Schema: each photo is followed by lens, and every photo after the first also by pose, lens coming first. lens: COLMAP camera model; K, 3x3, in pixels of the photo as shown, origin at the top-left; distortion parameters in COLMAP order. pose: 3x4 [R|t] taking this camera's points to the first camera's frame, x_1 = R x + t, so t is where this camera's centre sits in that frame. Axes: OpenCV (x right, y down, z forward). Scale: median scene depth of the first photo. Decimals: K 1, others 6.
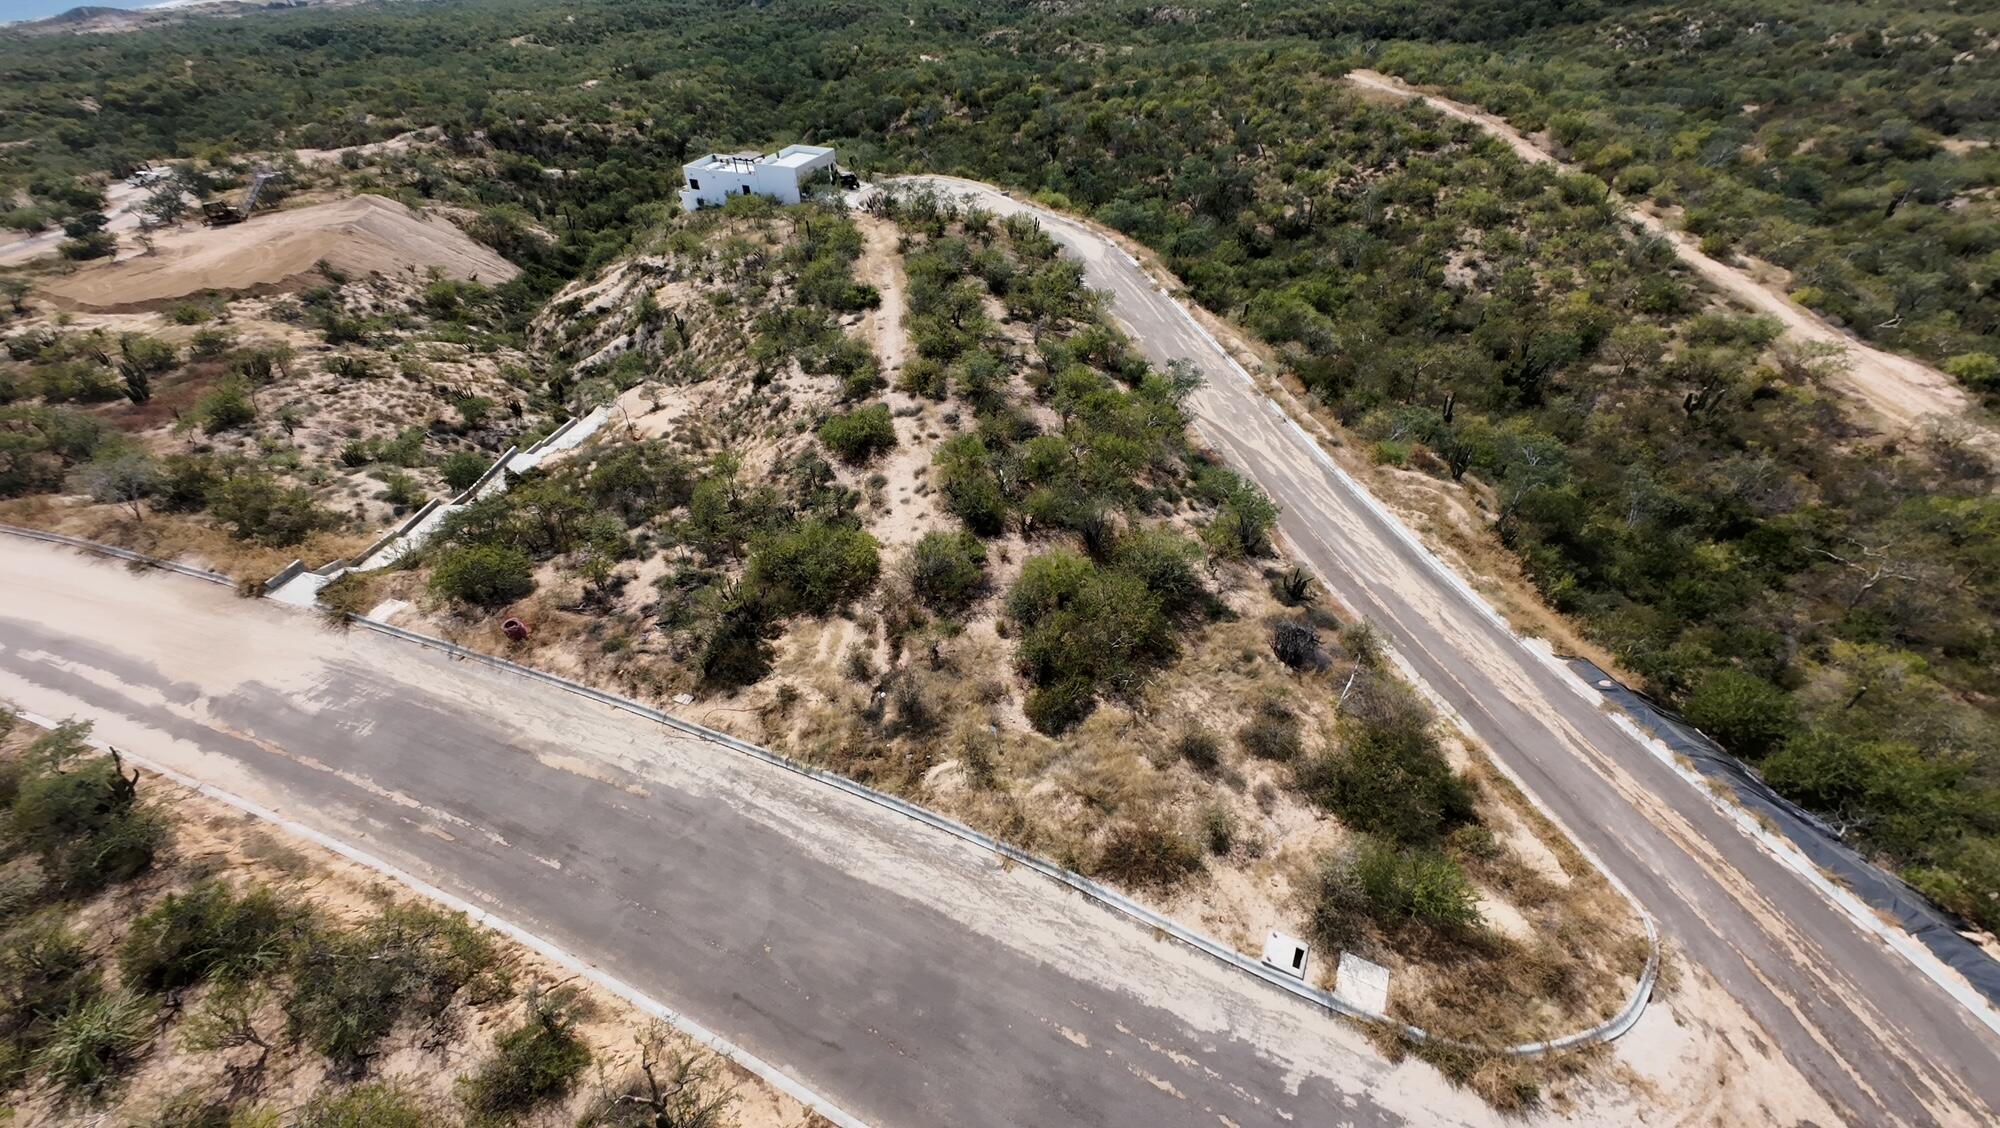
lens RADIAL K [[778.4, 0, 1001.8], [0, 778.4, 568.8], [0, 0, 1]] dist [-0.004134, 0.002059]
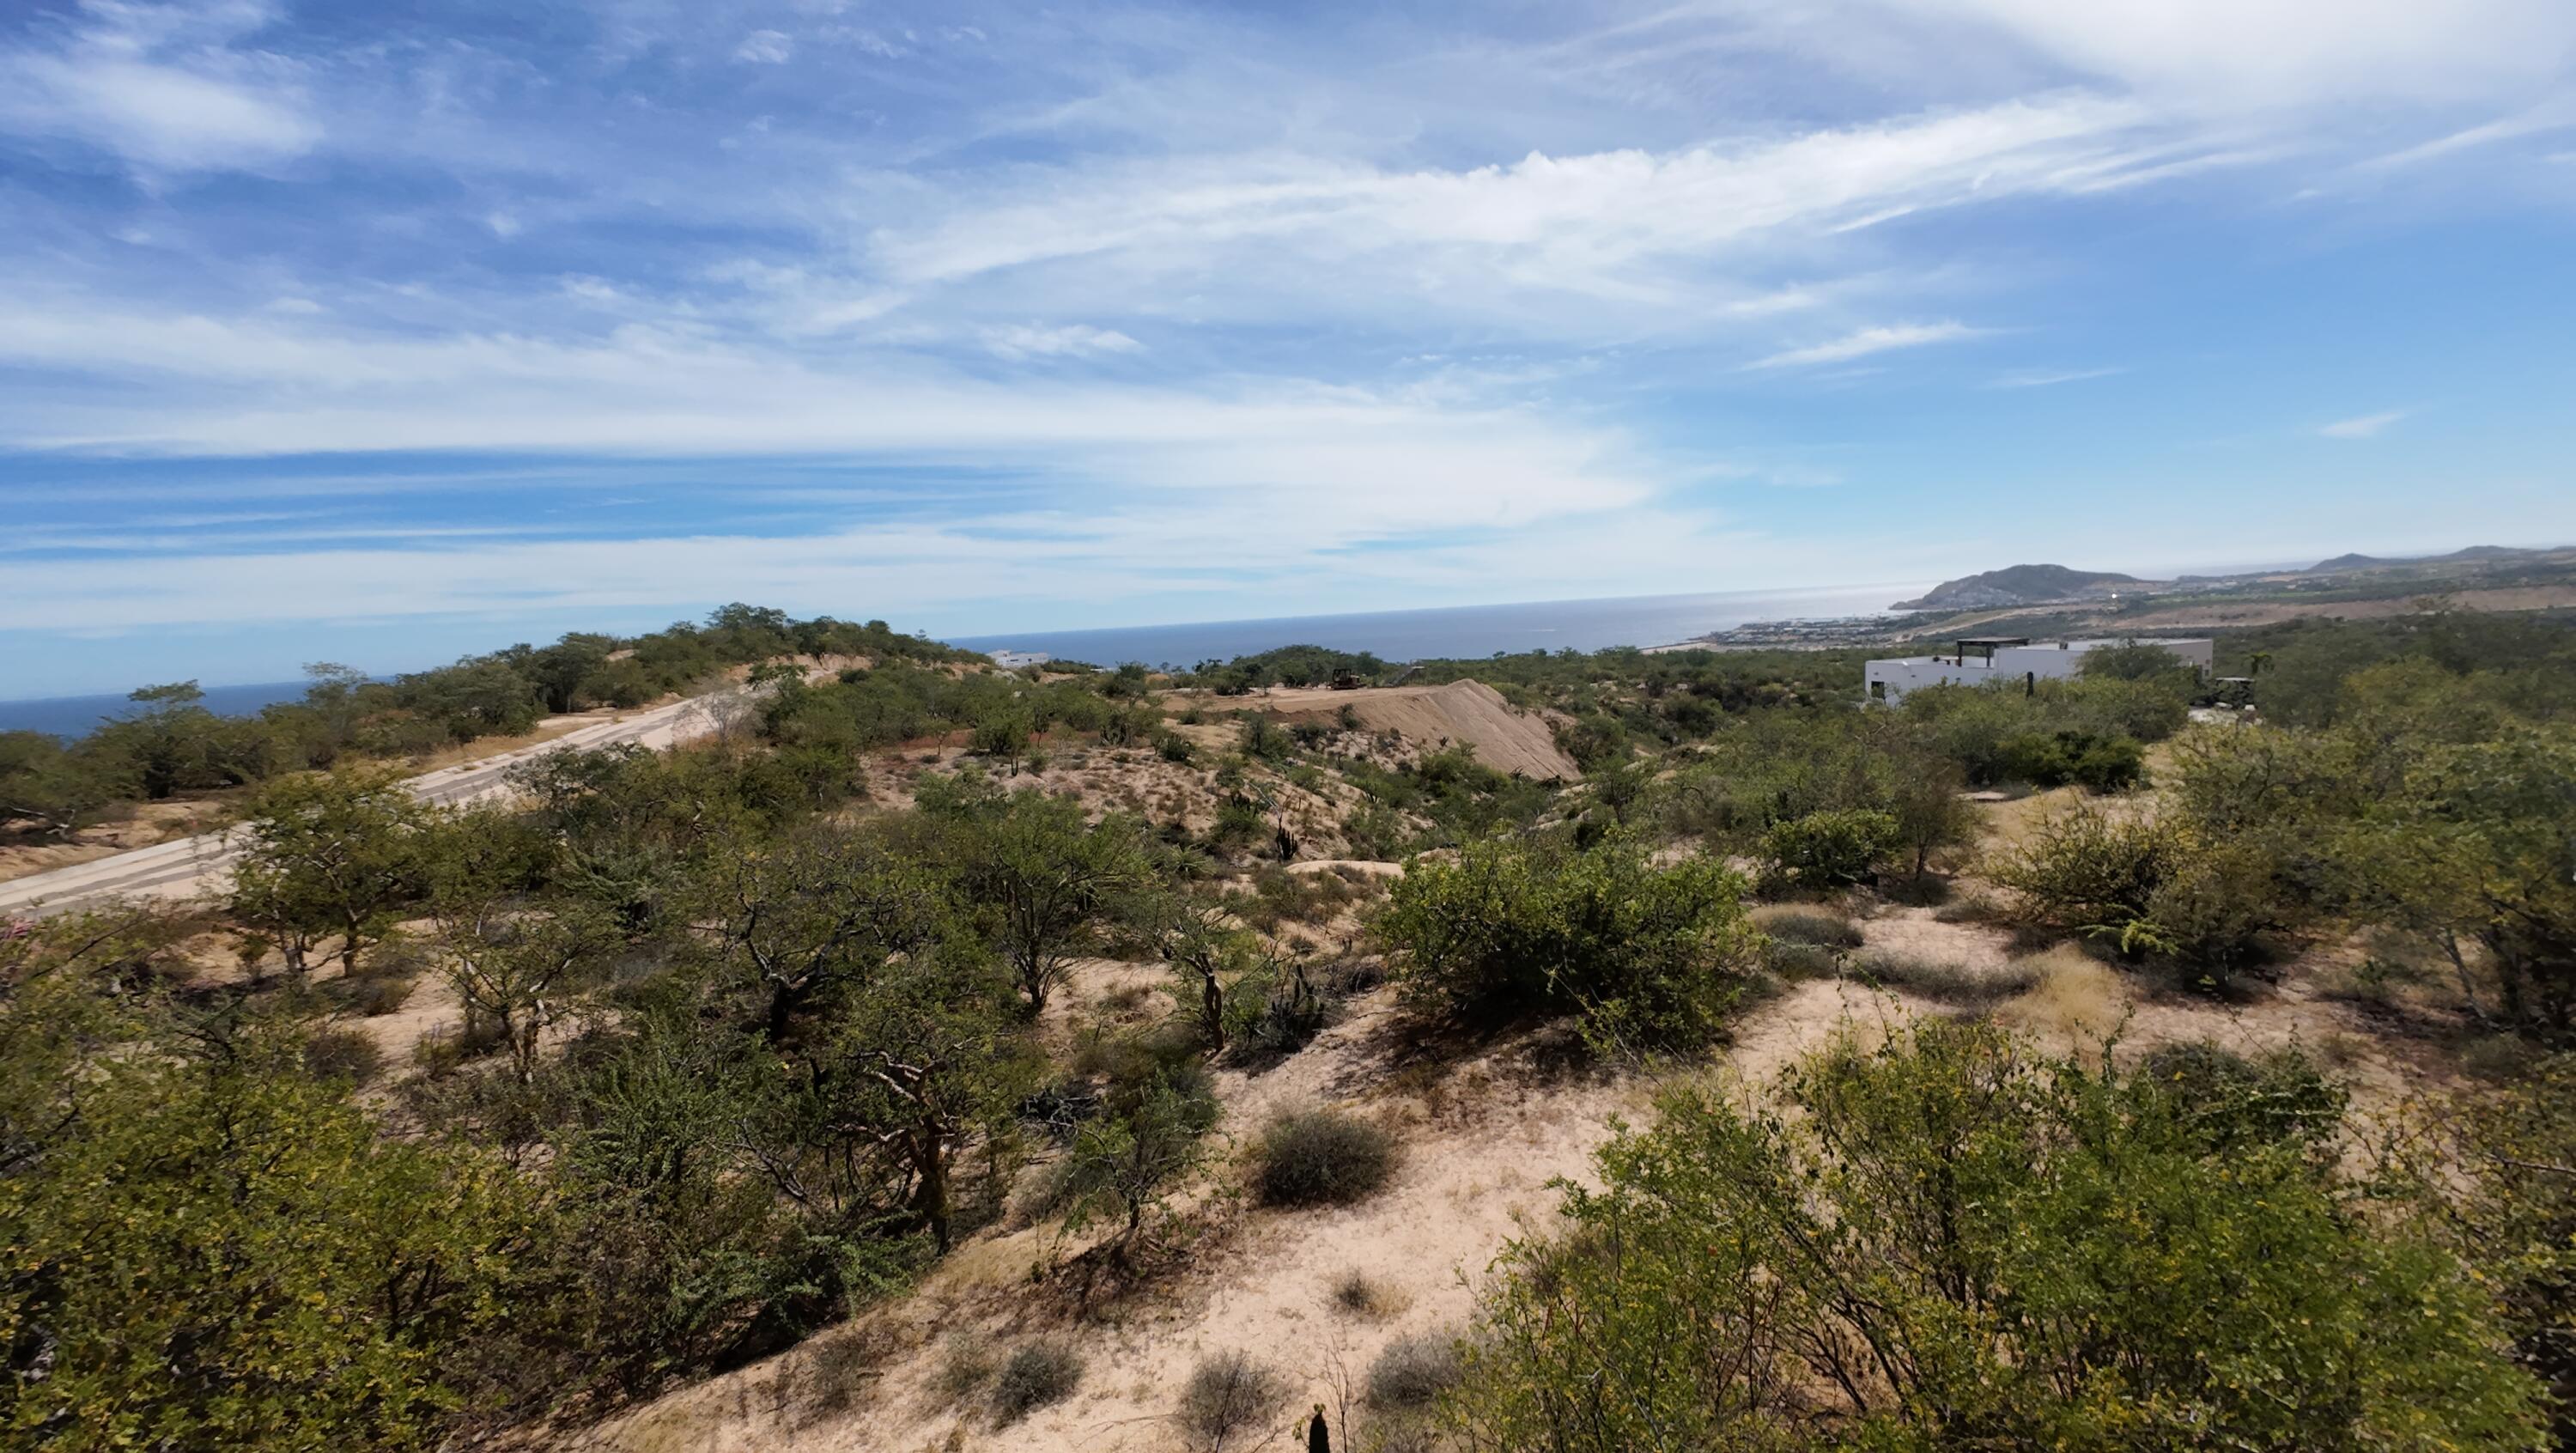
lens RADIAL K [[1003.6, 0, 1290.6], [0, 1003.6, 725.3], [0, 0, 1]] dist [-0.004621, 0.003256]
pose [[0.536291, 0.075607, -0.840640, -0.010478], [-0.521963, 0.812401, -0.259922, -0.118937], [0.663285, 0.578177, 0.475147, 0.807424]]
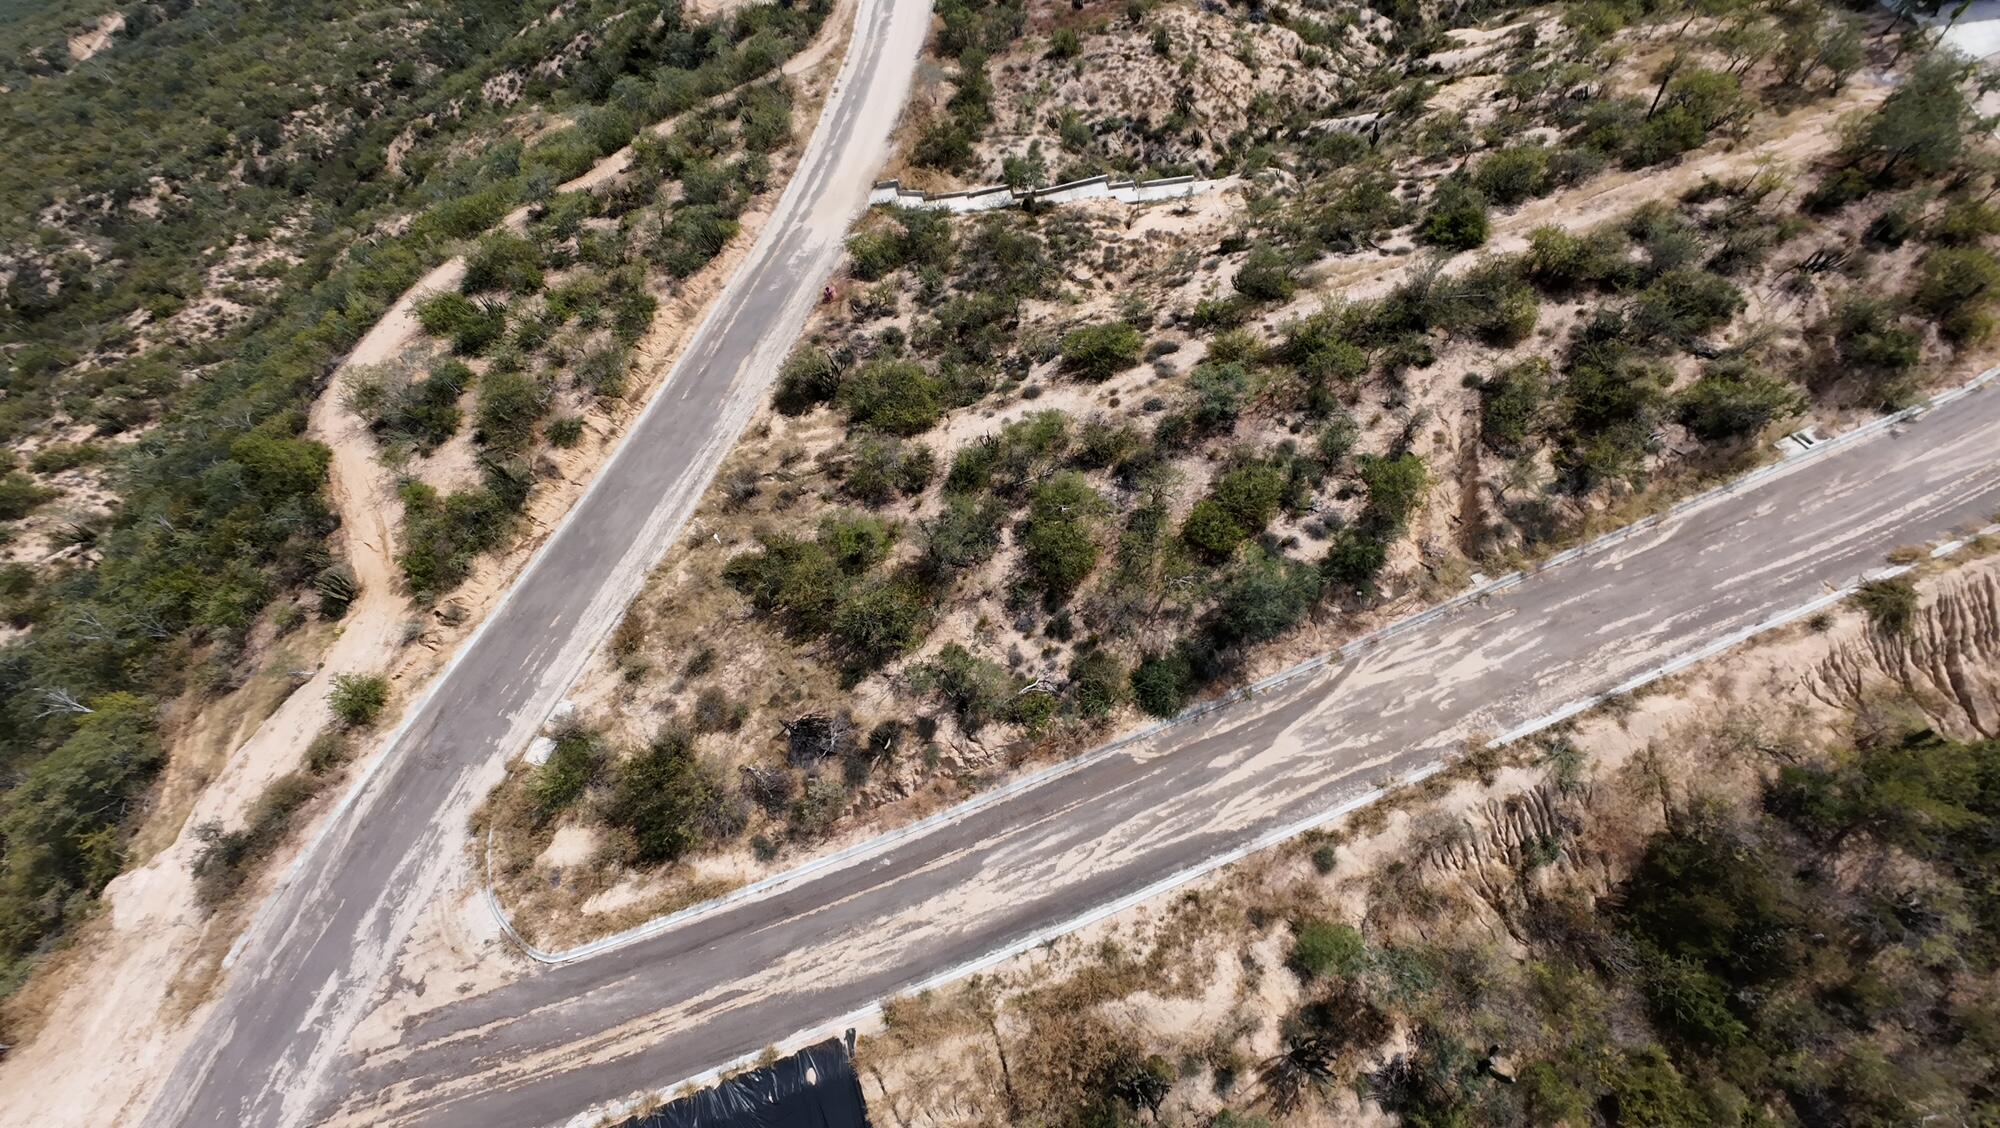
lens RADIAL K [[783.6, 0, 1007.3], [0, 783.6, 563.7], [0, 0, 1]] dist [-0.006430, 0.002724]
pose [[0.153563, 0.805928, -0.571750, 0.603076], [-0.479136, 0.566772, 0.670222, -0.644620], [0.864203, 0.171025, 0.473185, 0.471235]]
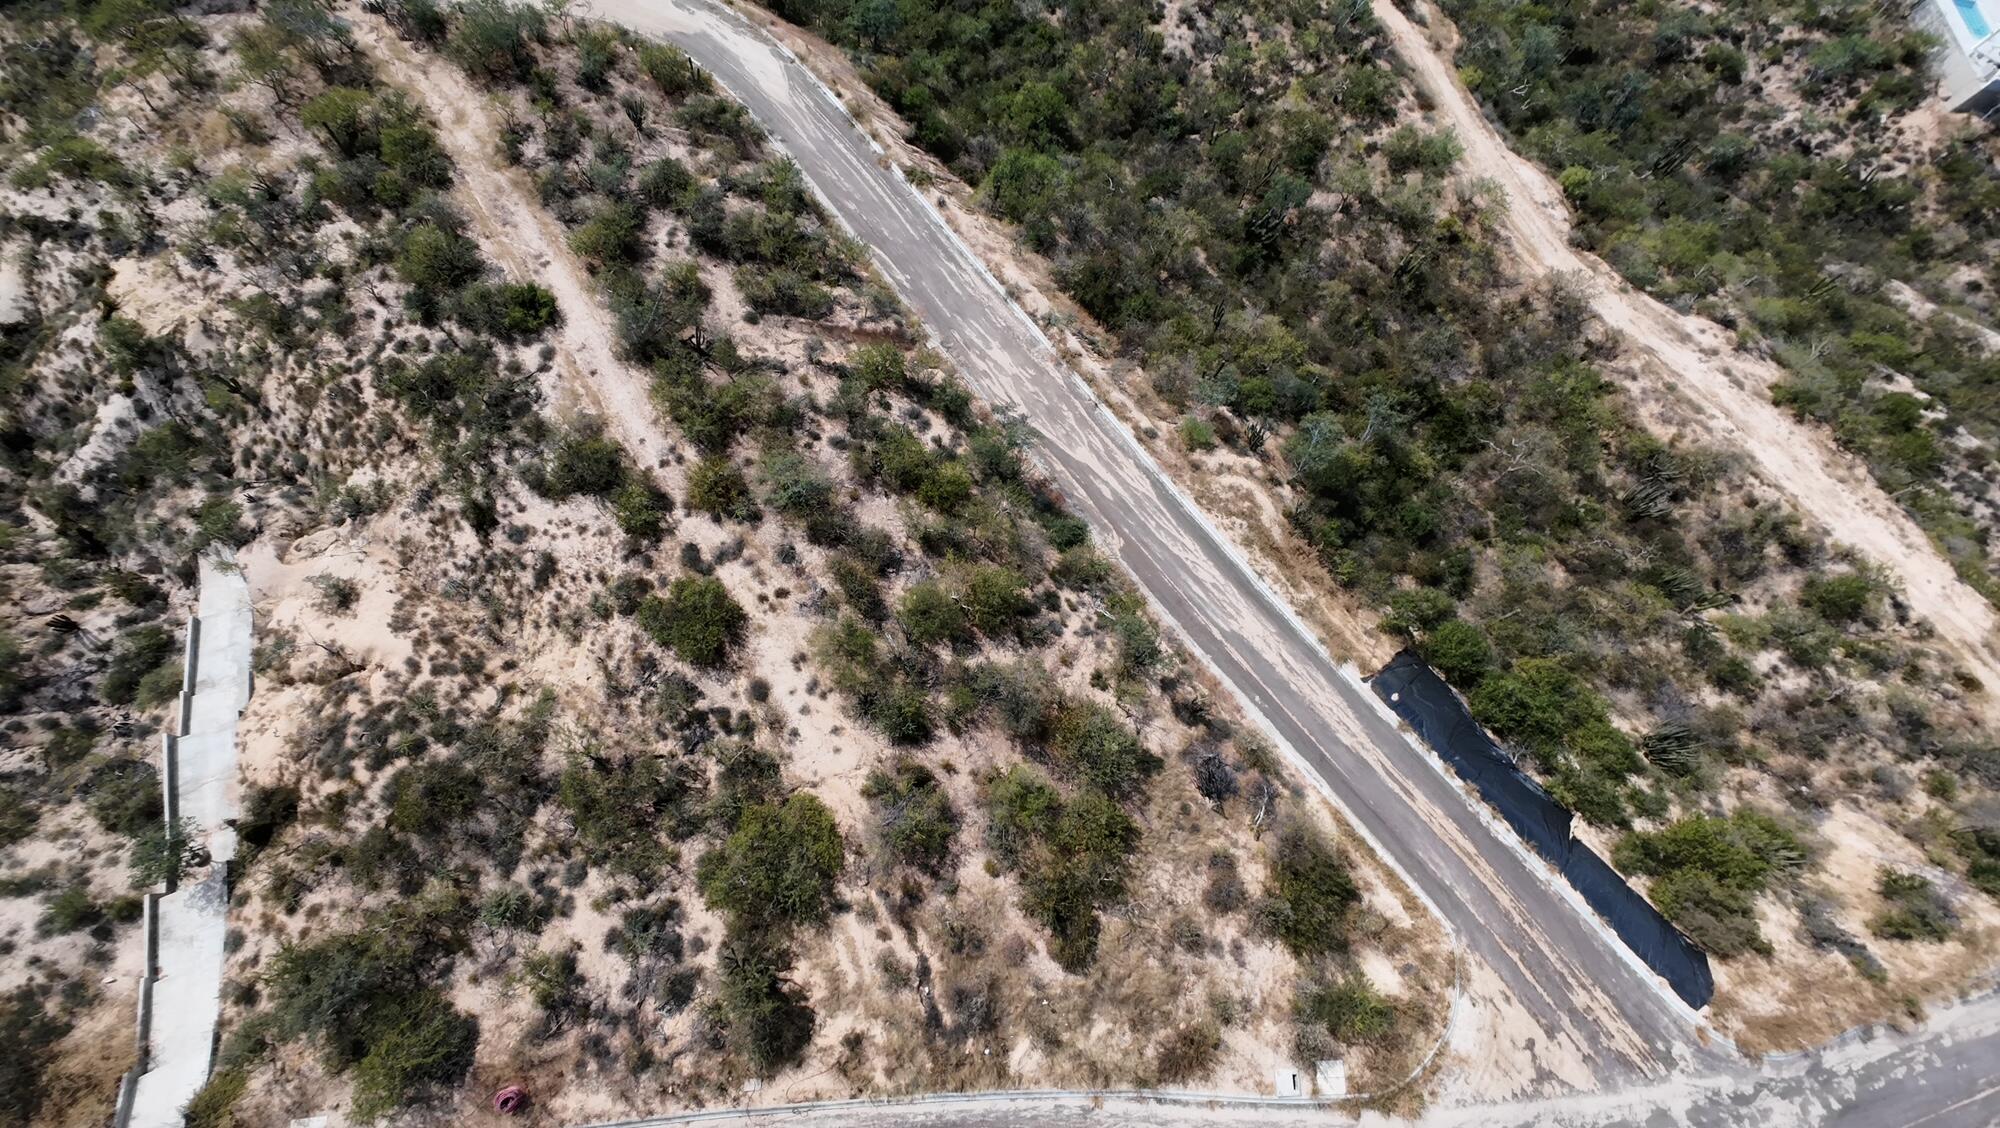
lens RADIAL K [[778.4, 0, 1001.8], [0, 778.4, 568.8], [0, 0, 1]] dist [-0.004134, 0.002059]
pose [[0.891889, -0.347893, 0.288973, -0.113303], [0.167387, 0.847513, 0.503690, -0.603600], [-0.420138, -0.400865, 0.814120, 0.187956]]
